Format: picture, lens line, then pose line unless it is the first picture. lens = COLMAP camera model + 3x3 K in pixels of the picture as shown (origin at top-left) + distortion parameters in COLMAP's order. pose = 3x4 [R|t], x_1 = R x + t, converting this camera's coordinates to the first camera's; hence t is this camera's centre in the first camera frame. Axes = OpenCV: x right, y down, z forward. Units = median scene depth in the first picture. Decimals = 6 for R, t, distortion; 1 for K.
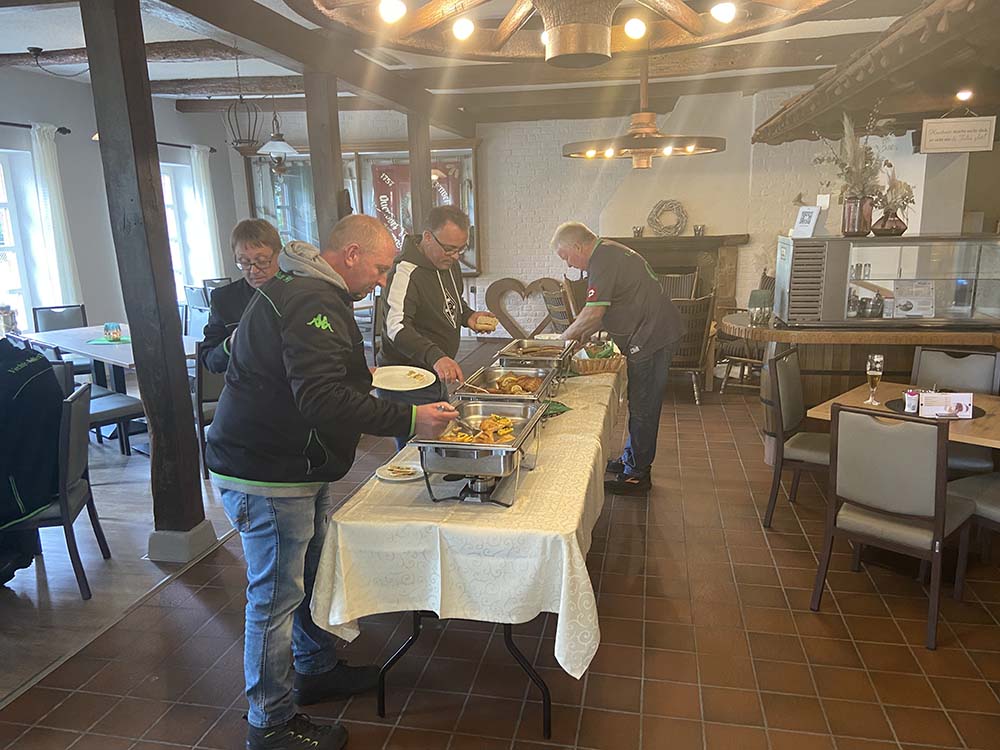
lens RADIAL K [[754.4, 0, 505.9], [0, 754.4, 376.1], [0, 0, 1]] dist [0.060585, -0.100013]
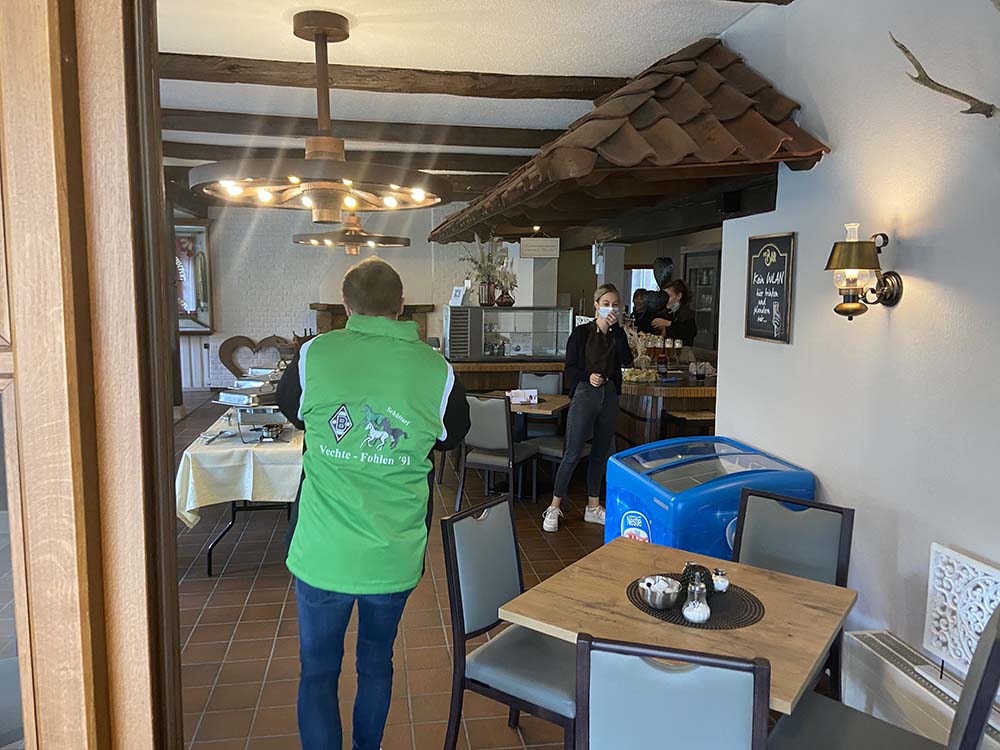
lens RADIAL K [[754.4, 0, 505.9], [0, 754.4, 376.1], [0, 0, 1]] dist [0.060585, -0.100013]
pose [[0.929858, -0.011484, 0.367740, -0.098725], [0.045015, 0.995554, -0.082734, 0.102563], [-0.365155, 0.093485, 0.926241, -0.503001]]
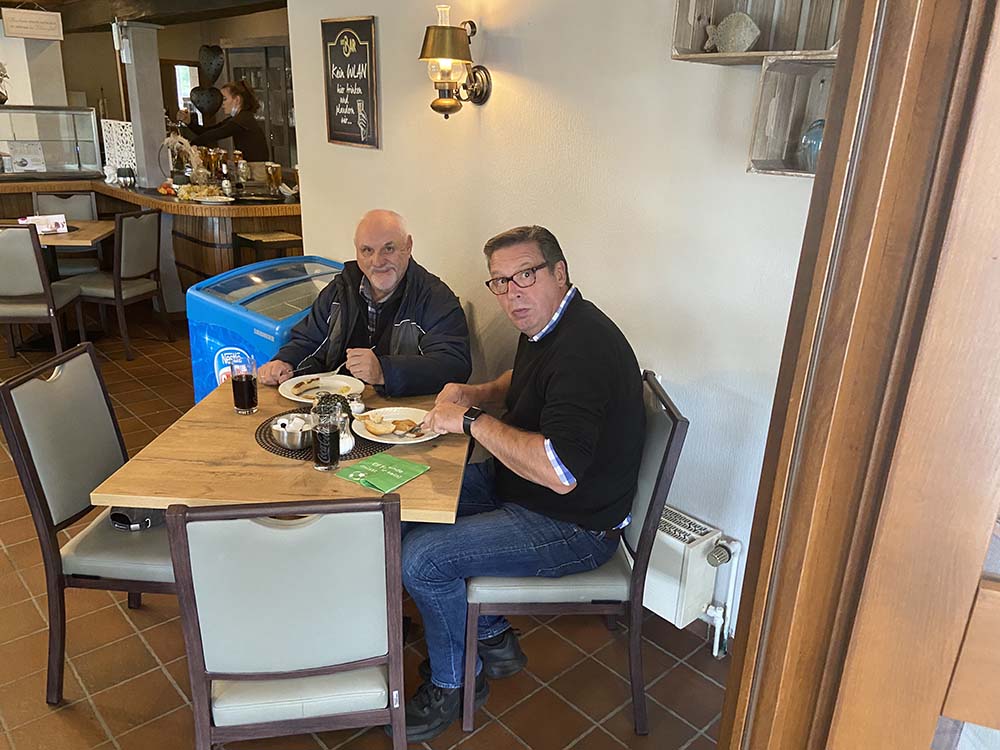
lens RADIAL K [[764.7, 0, 500.0], [0, 764.7, 375.0], [0, 0, 1]] dist [0.114042, -0.125225]
pose [[0.592211, -0.217139, 0.775975, -0.091195], [0.118096, 0.975998, 0.182981, 0.108193], [-0.797082, -0.016724, 0.603640, -0.425792]]
